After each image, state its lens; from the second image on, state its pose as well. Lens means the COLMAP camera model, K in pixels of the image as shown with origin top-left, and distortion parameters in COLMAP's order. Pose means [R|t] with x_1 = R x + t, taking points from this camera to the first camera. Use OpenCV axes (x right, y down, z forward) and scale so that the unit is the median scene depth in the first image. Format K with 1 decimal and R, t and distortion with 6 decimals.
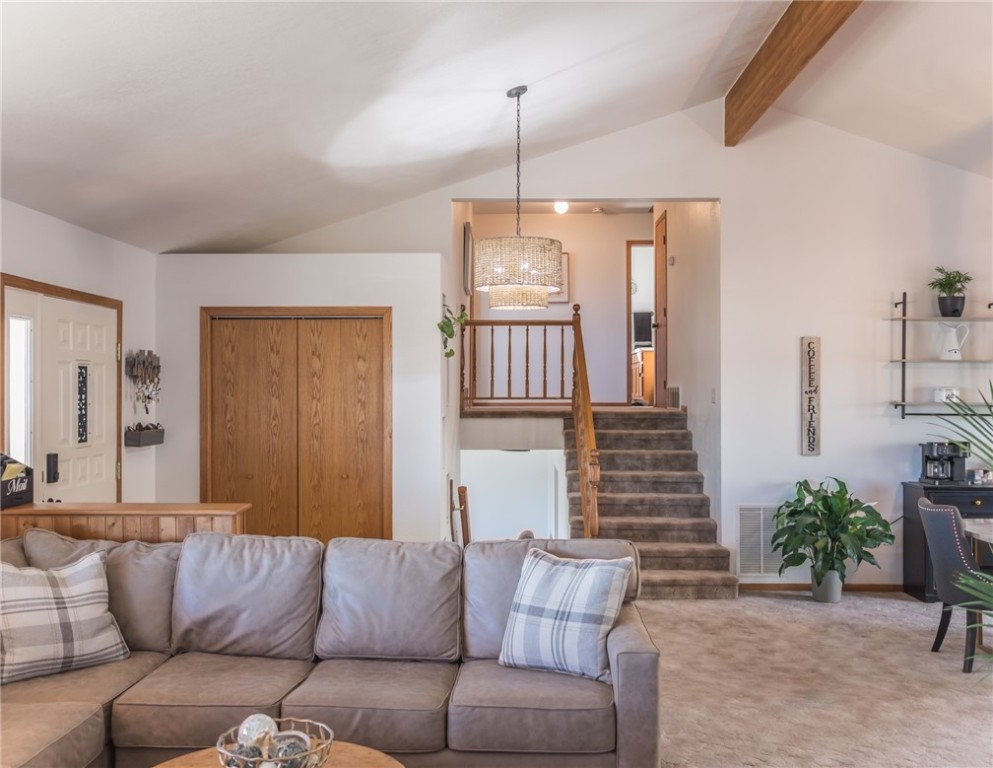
lens RADIAL K [[945.5, 0, 496.5], [0, 945.5, 384.0], [0, 0, 1]] dist [-0.031880, 0.100724]
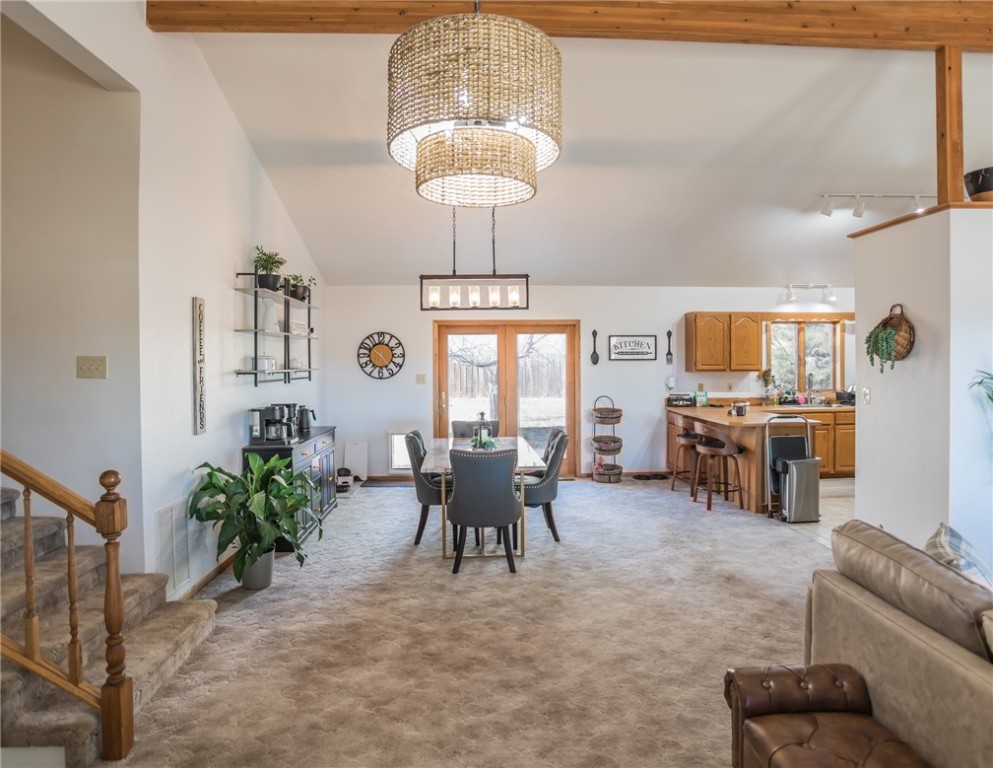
lens RADIAL K [[588.8, 0, 496.8], [0, 588.8, 368.5], [0, 0, 1]] dist [-0.001560, -0.000477]
pose [[-0.052753, -0.018474, 0.998437, -0.230675], [-0.005944, 0.999817, 0.018186, 0.004070], [-0.998590, -0.004975, -0.052854, 0.775870]]
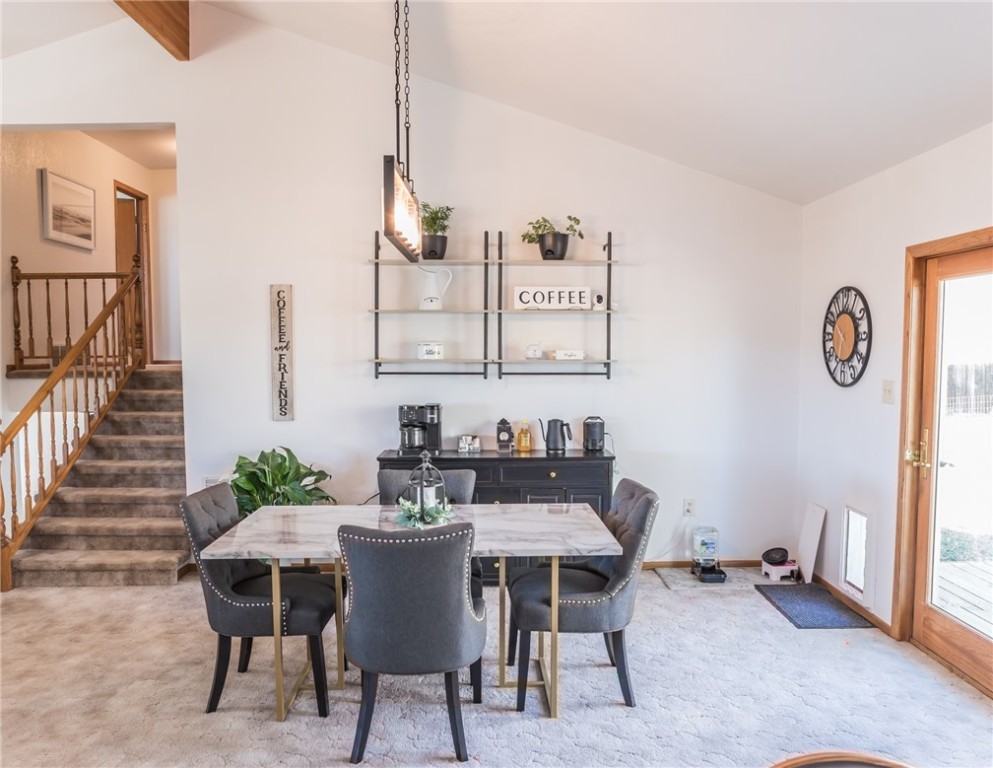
lens RADIAL K [[760.4, 0, 495.1], [0, 760.4, 412.0], [0, 0, 1]] dist [-0.001695, 0.000959]
pose [[0.999782, -0.005994, 0.020010, 0.525310], [0.004249, 0.996275, 0.086133, 0.007712], [-0.020451, -0.086030, 0.996083, 0.294903]]
